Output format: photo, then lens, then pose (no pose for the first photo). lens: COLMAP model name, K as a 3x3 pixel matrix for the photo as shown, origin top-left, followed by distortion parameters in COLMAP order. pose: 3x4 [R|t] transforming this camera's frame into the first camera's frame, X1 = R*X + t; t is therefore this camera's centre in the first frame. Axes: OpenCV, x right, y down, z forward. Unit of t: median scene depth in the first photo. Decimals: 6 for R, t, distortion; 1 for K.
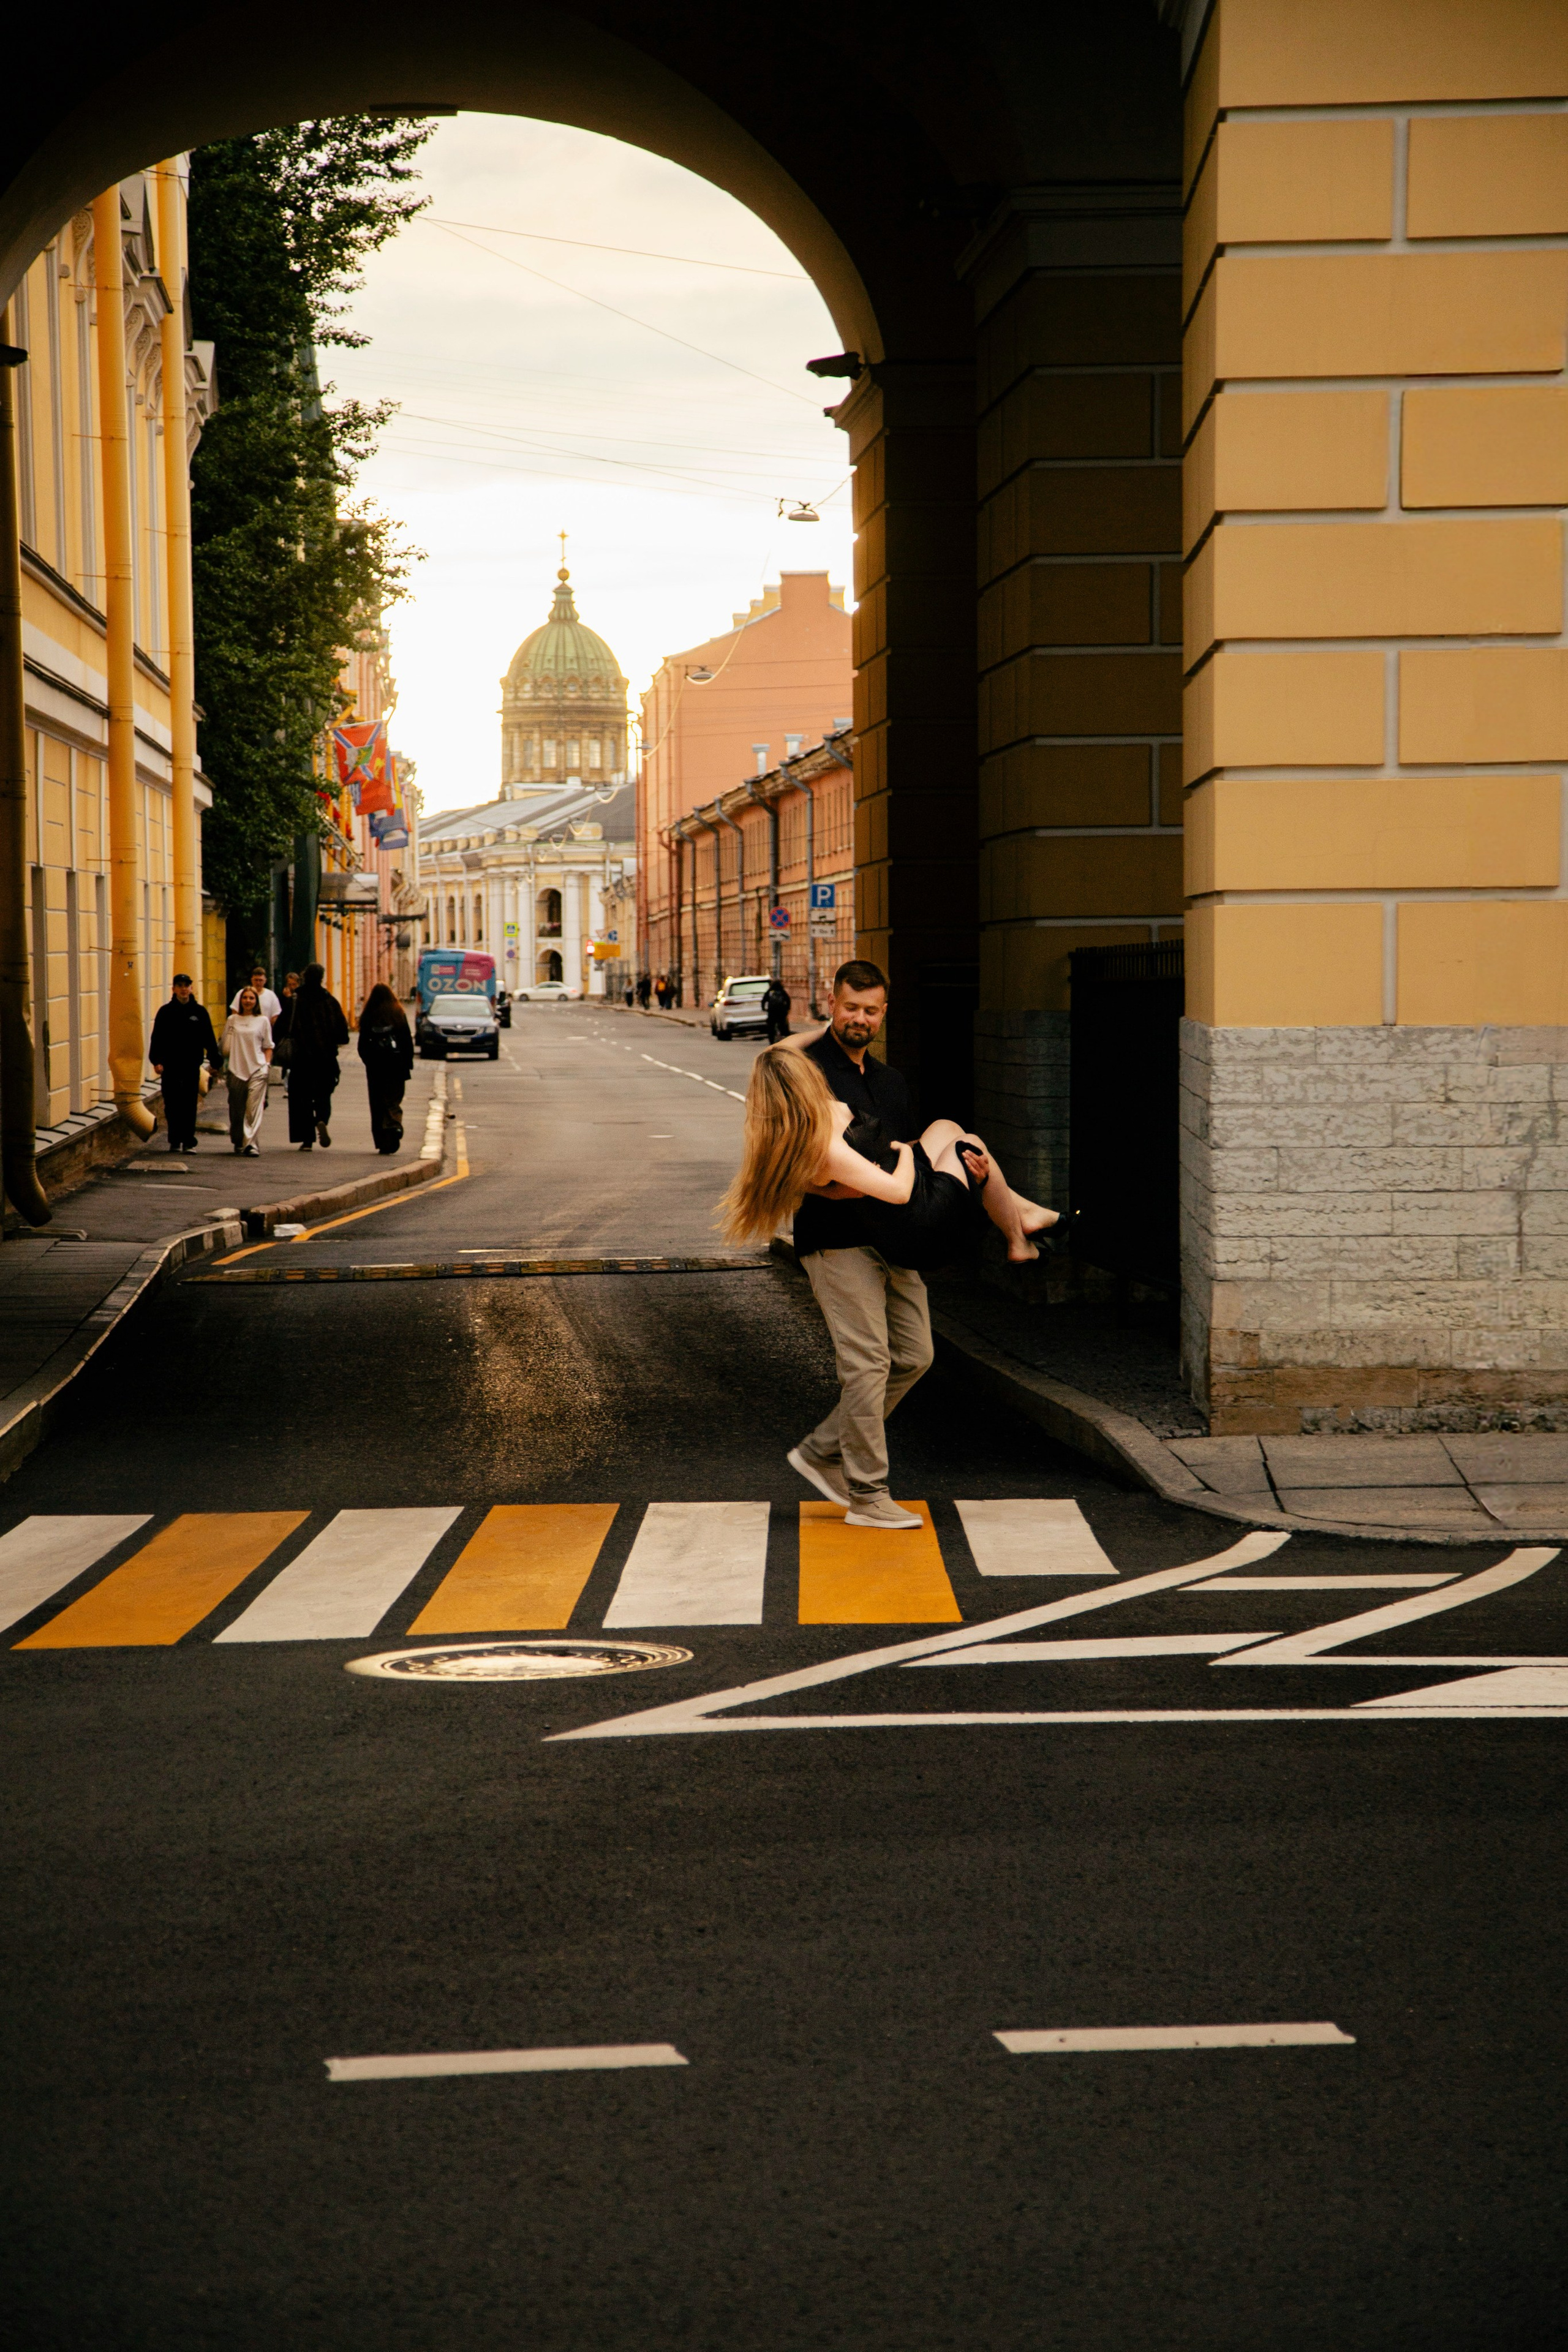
lens RADIAL K [[5822.6, 0, 752.6], [0, 5822.6, 1175.5], [0, 0, 1]] dist [0.638022, -0.034399]
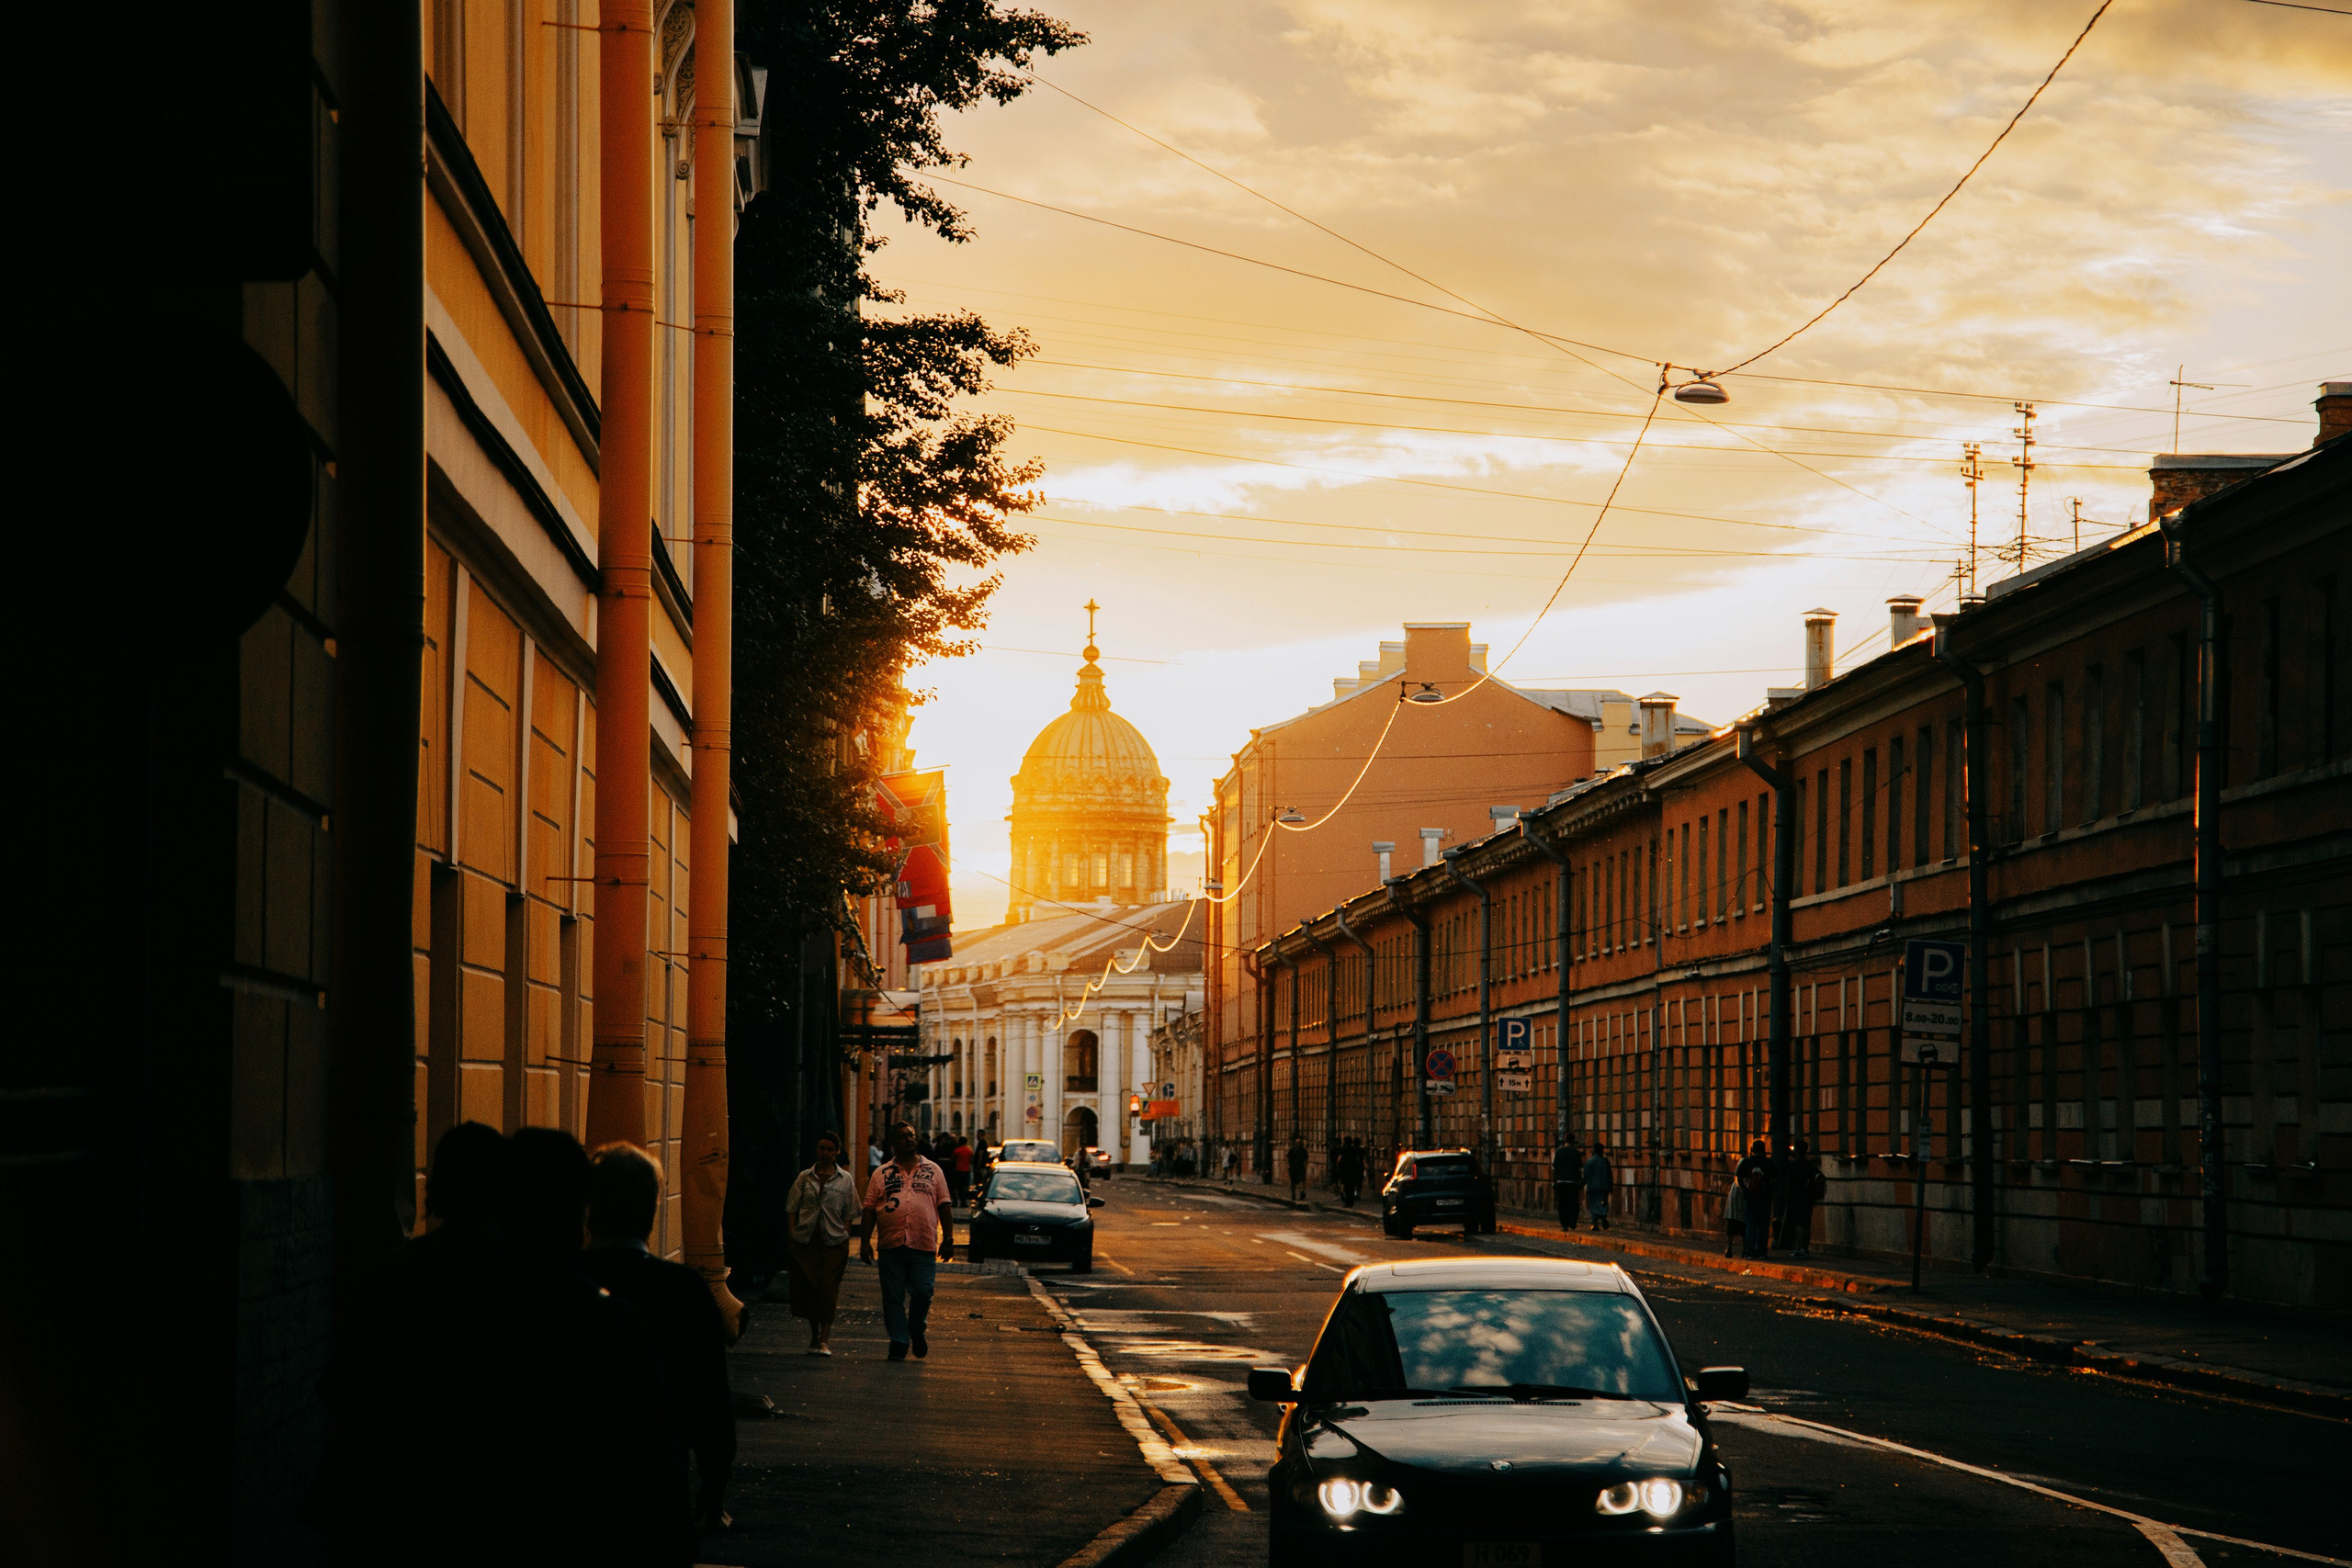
lens RADIAL K [[7127.3, 0, 1176.0], [0, 7127.3, 784.0], [0, 0, 1]] dist [0.641943, 0.290807]
pose [[0.999719, 0.013446, -0.019525, -0.038930], [-0.015047, 0.996327, -0.084300, -0.009559], [0.018319, 0.084570, 0.996249, 0.321379]]
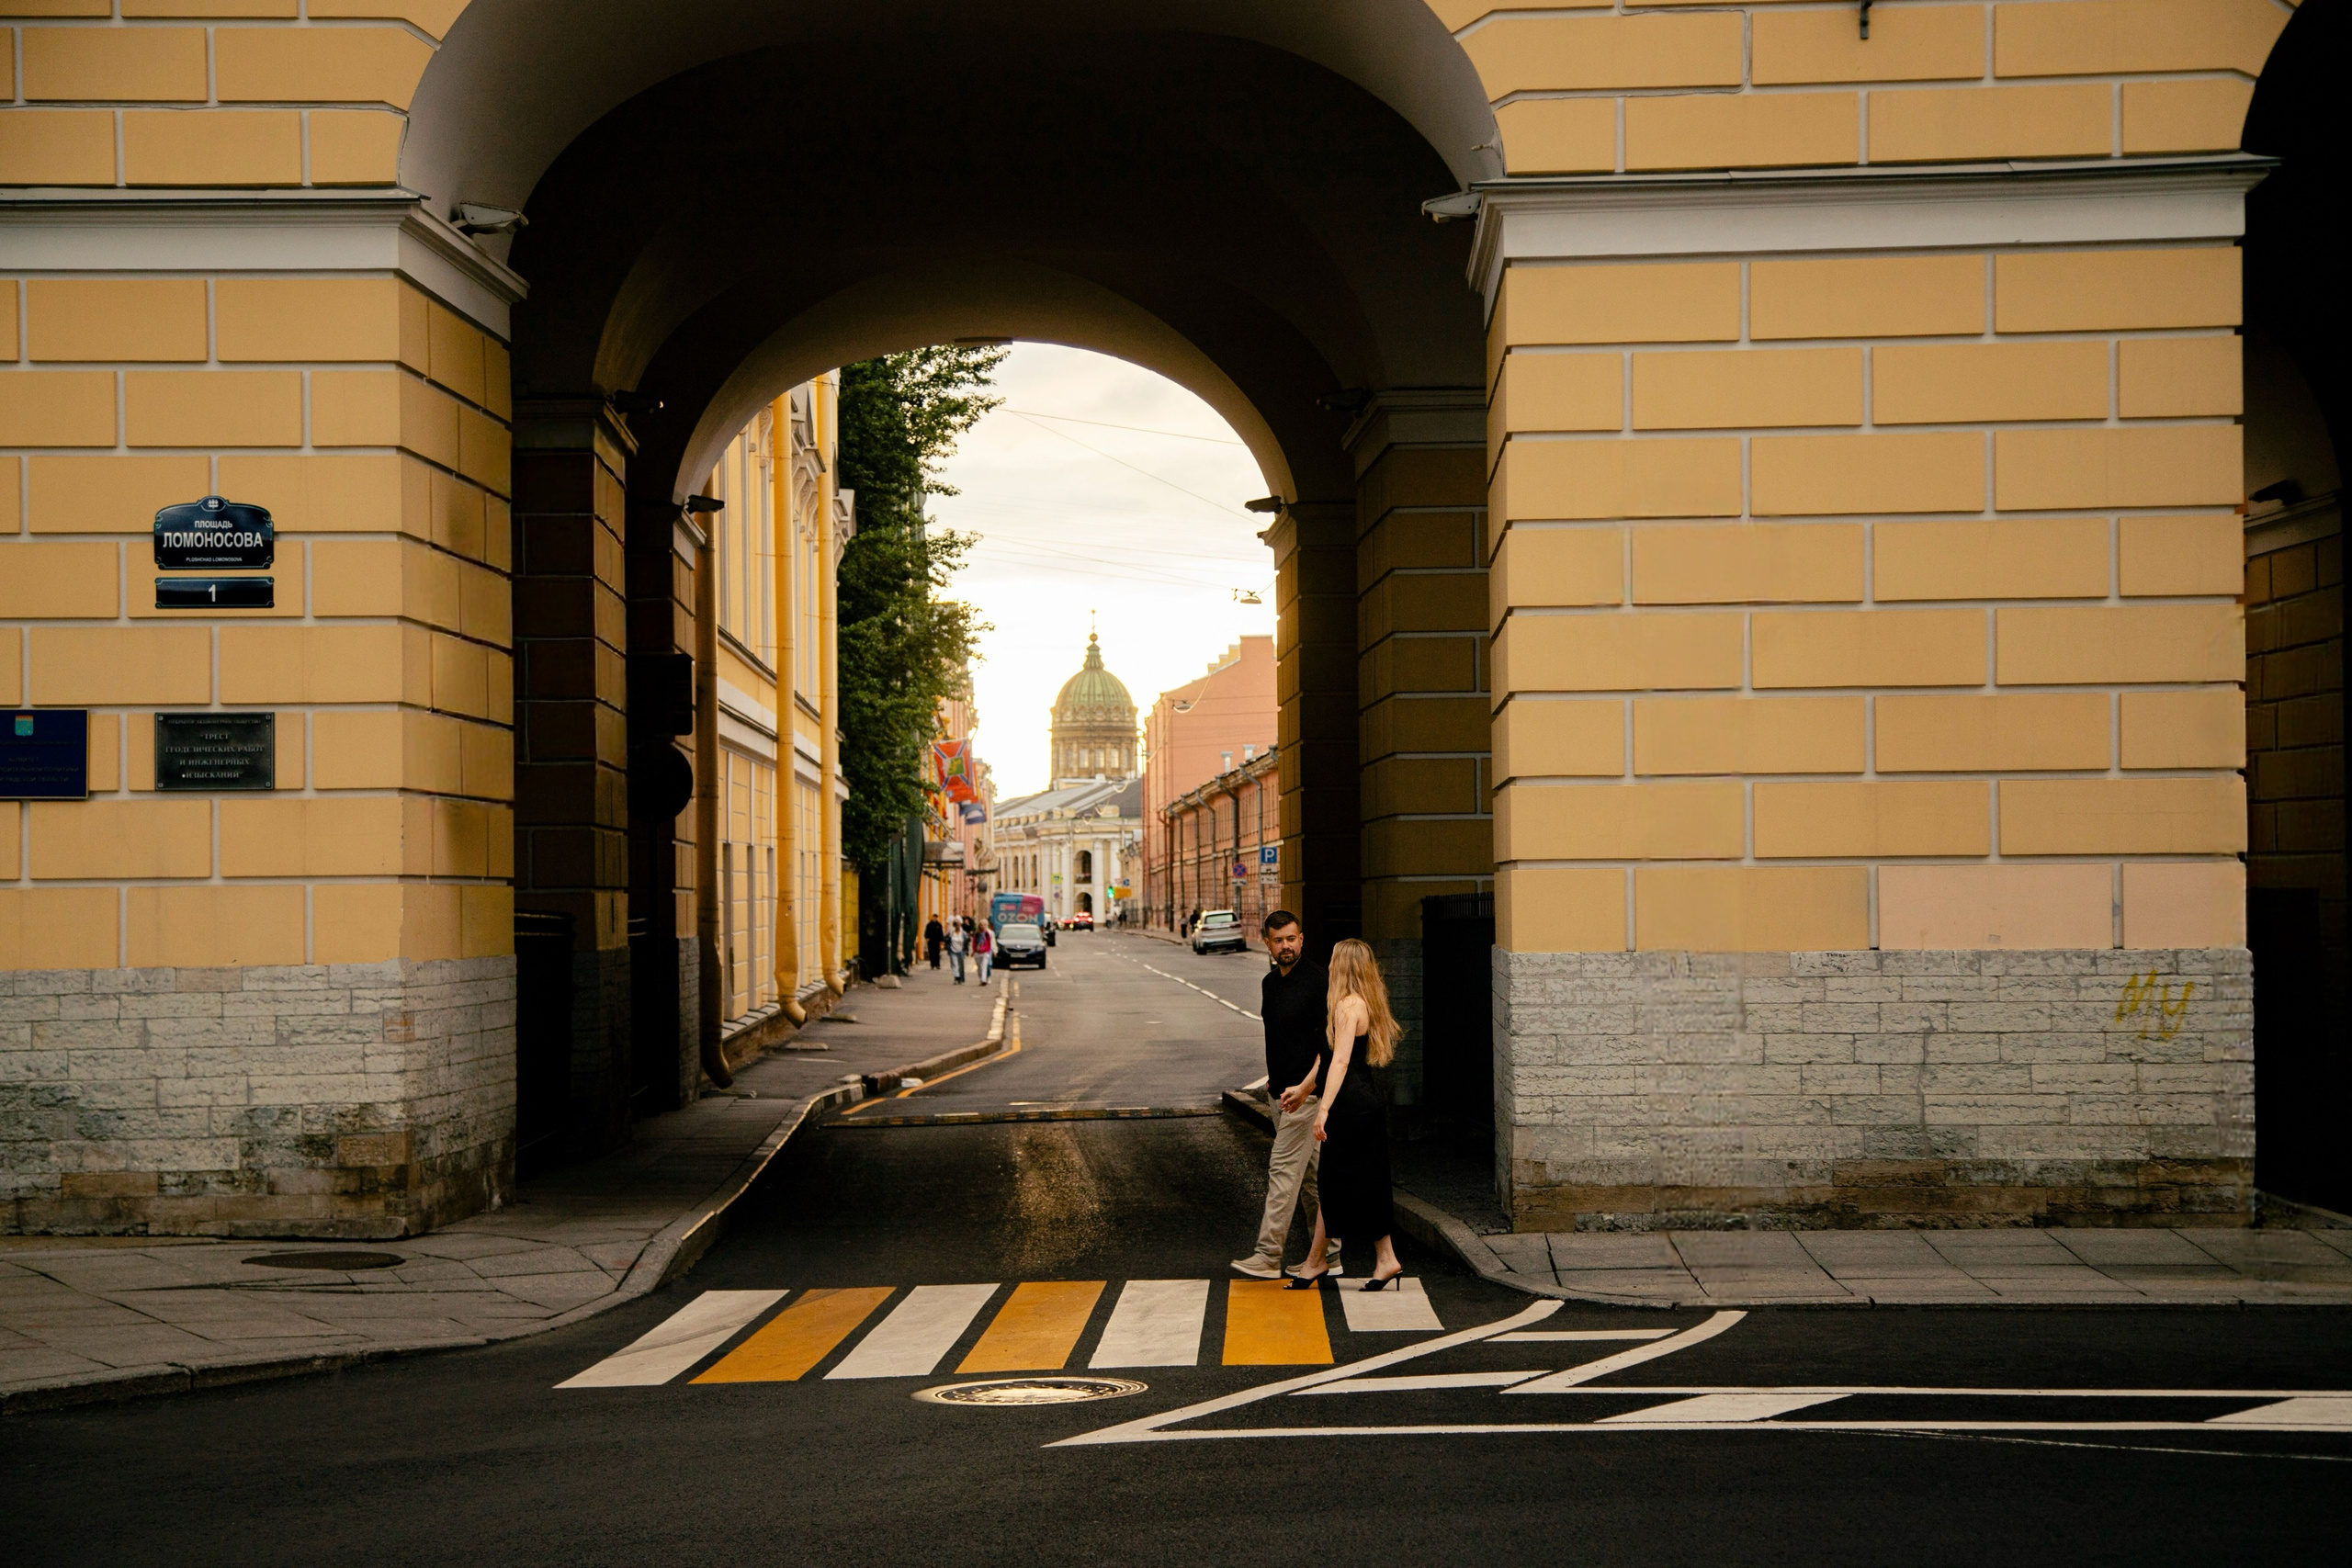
lens RADIAL K [[4008.9, 0, 1176.0], [0, 4008.9, 784.0], [0, 0, 1]] dist [0.353568, 0.001501]
pose [[0.999923, -0.004135, -0.011716, 0.001974], [0.003360, 0.997849, -0.065462, -0.000525], [0.011961, 0.065417, 0.997786, -0.004064]]
